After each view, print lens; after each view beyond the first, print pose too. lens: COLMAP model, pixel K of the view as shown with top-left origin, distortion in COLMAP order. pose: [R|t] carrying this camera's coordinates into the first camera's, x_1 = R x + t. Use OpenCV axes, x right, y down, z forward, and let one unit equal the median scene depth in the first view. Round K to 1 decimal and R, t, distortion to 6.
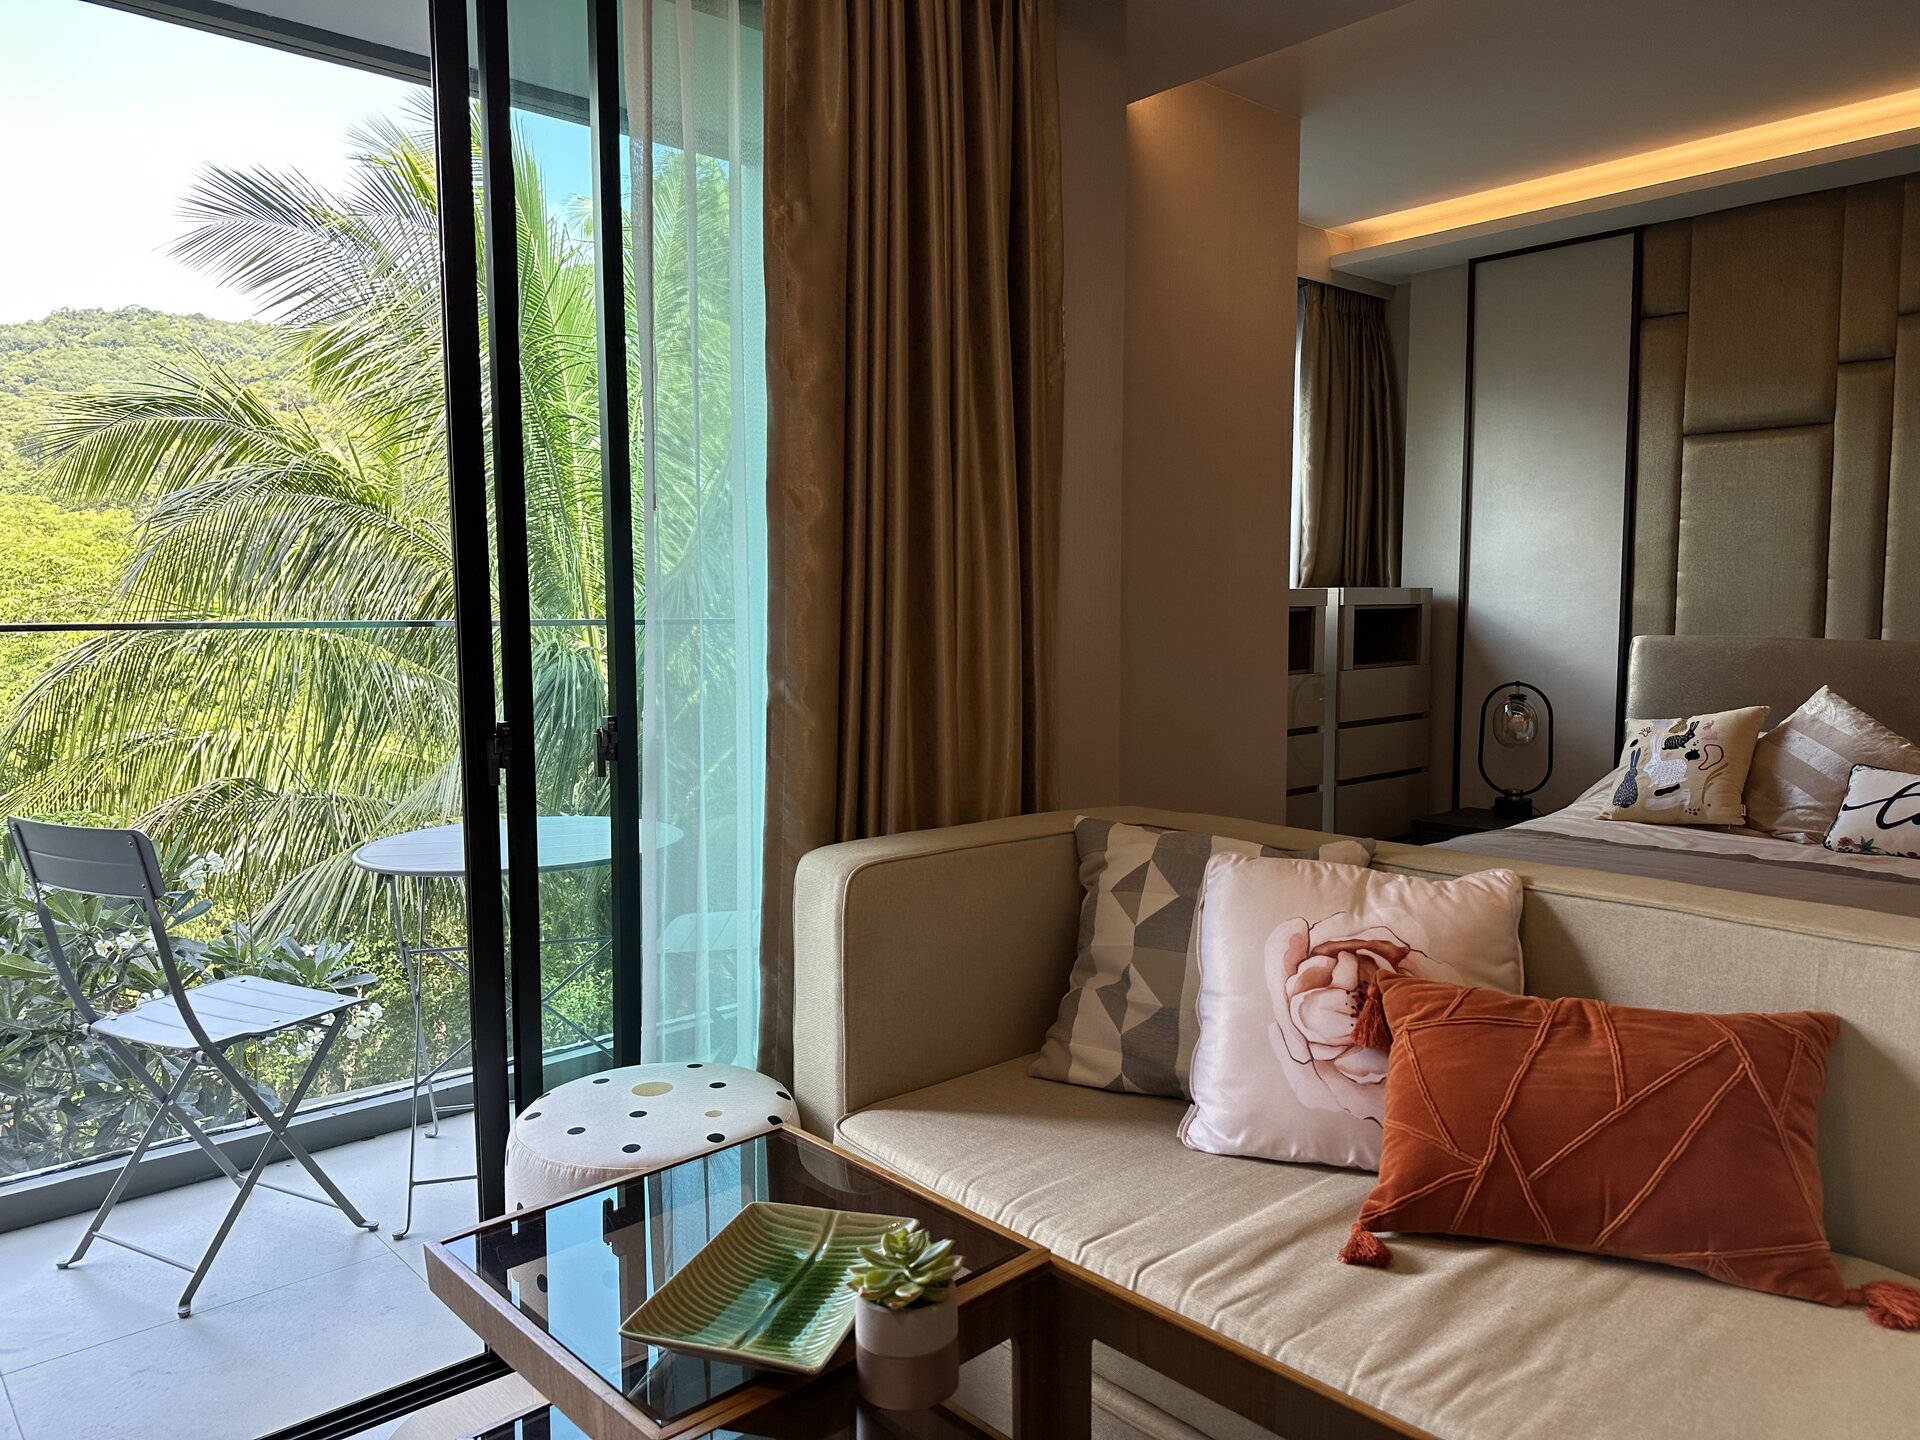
lens RADIAL K [[1356.7, 0, 968.5], [0, 1356.7, 713.5], [0, 0, 1]] dist [0.068661, -0.092030]
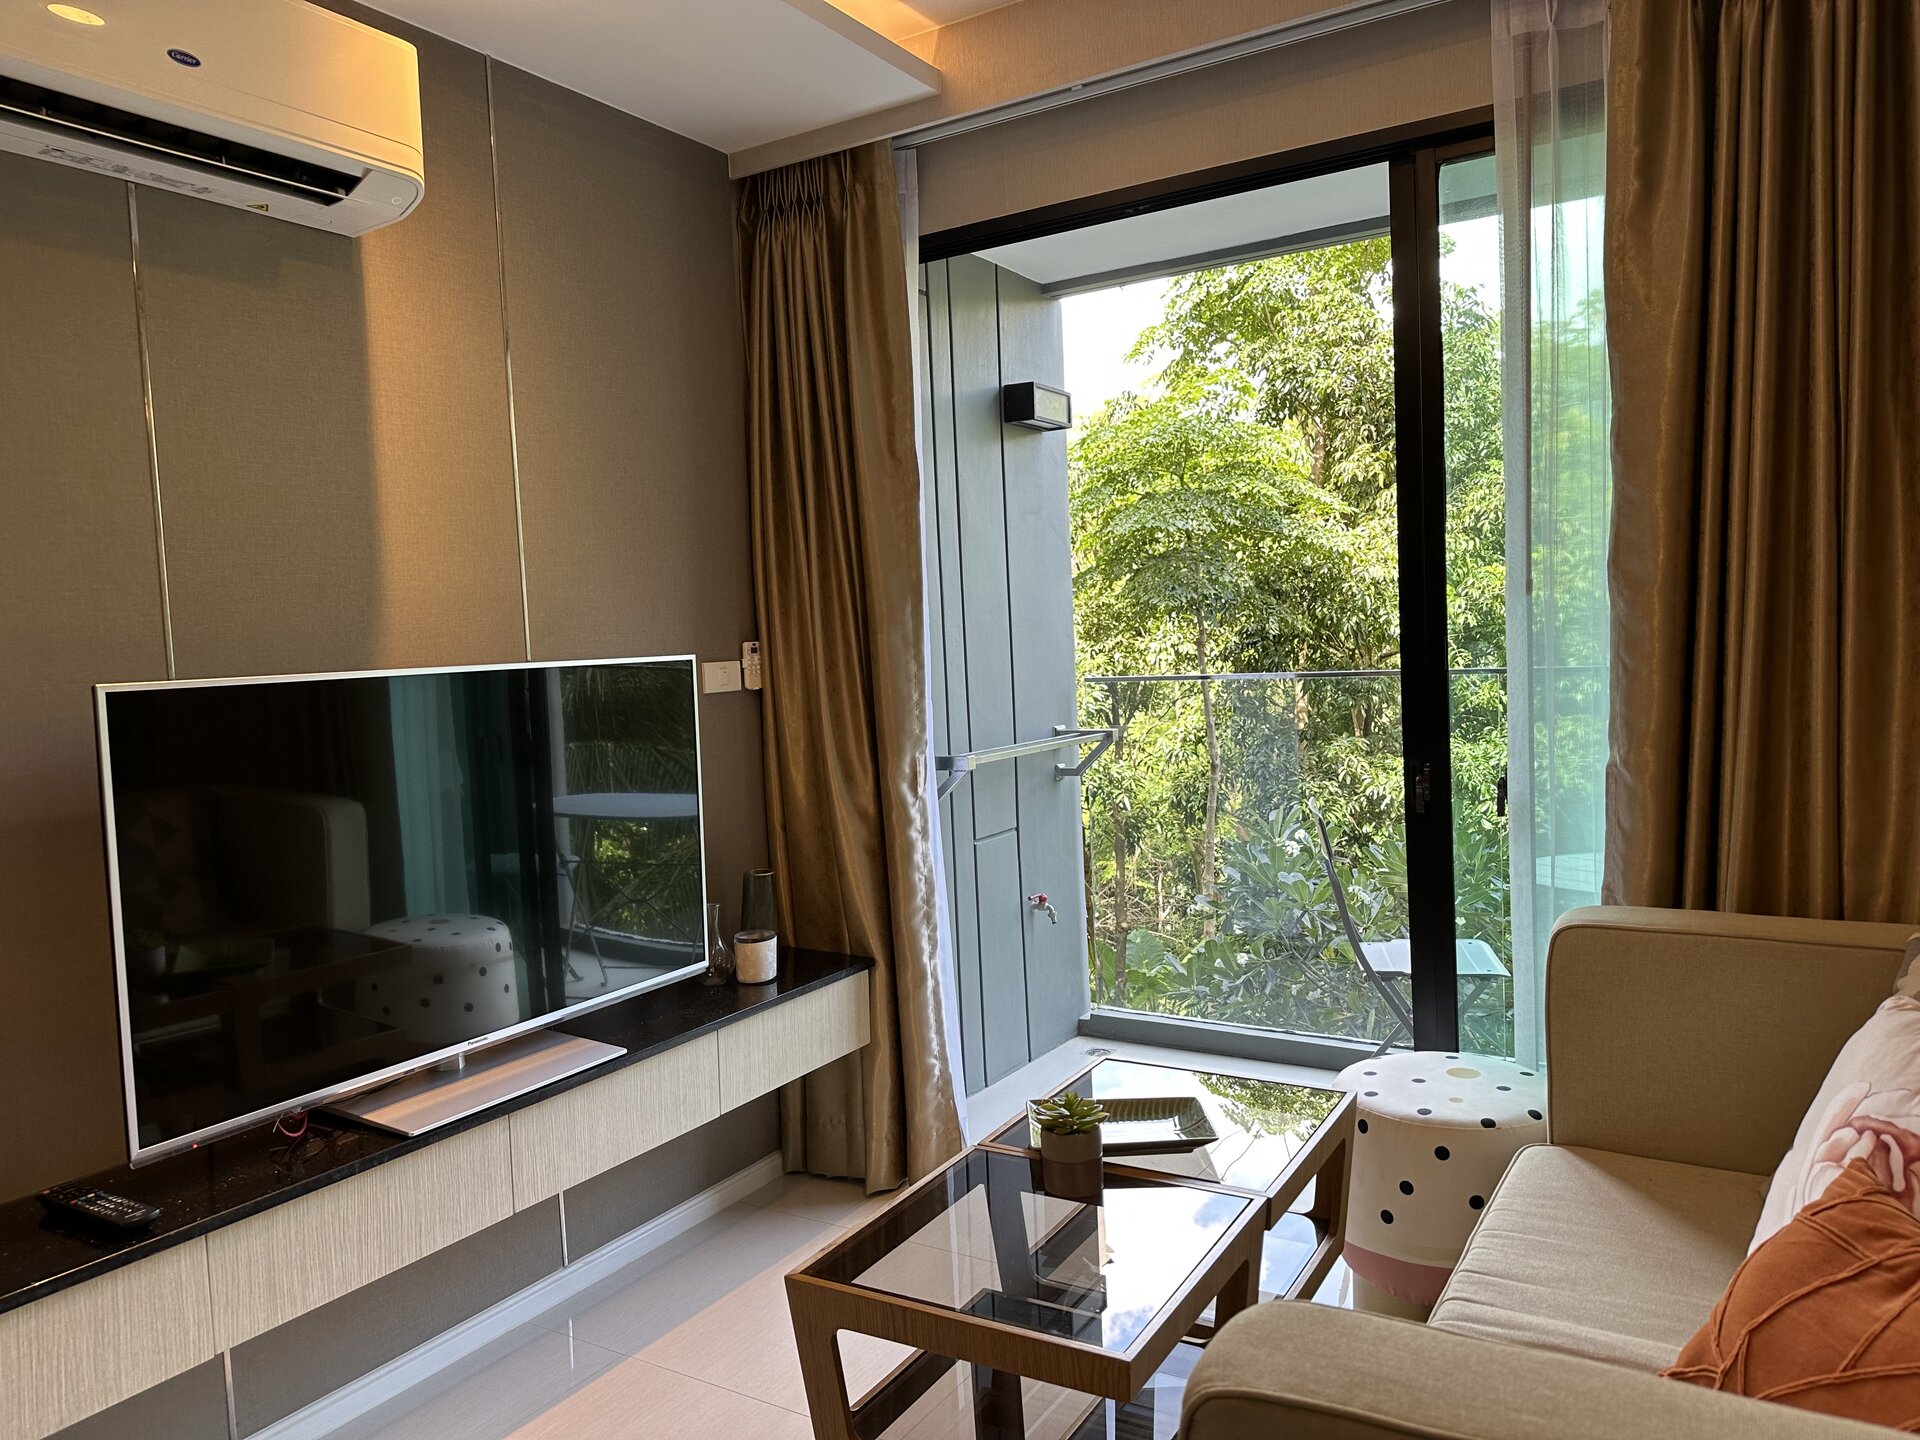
lens RADIAL K [[1326.4, 0, 960.0], [0, 1326.4, 720.0], [0, 0, 1]] dist [0.075919, -0.112792]
pose [[0.269128, 0.049498, -0.961832, 0.398136], [-0.038458, 0.998434, 0.040621, -0.032919], [0.962336, 0.026058, 0.270610, 0.133638]]
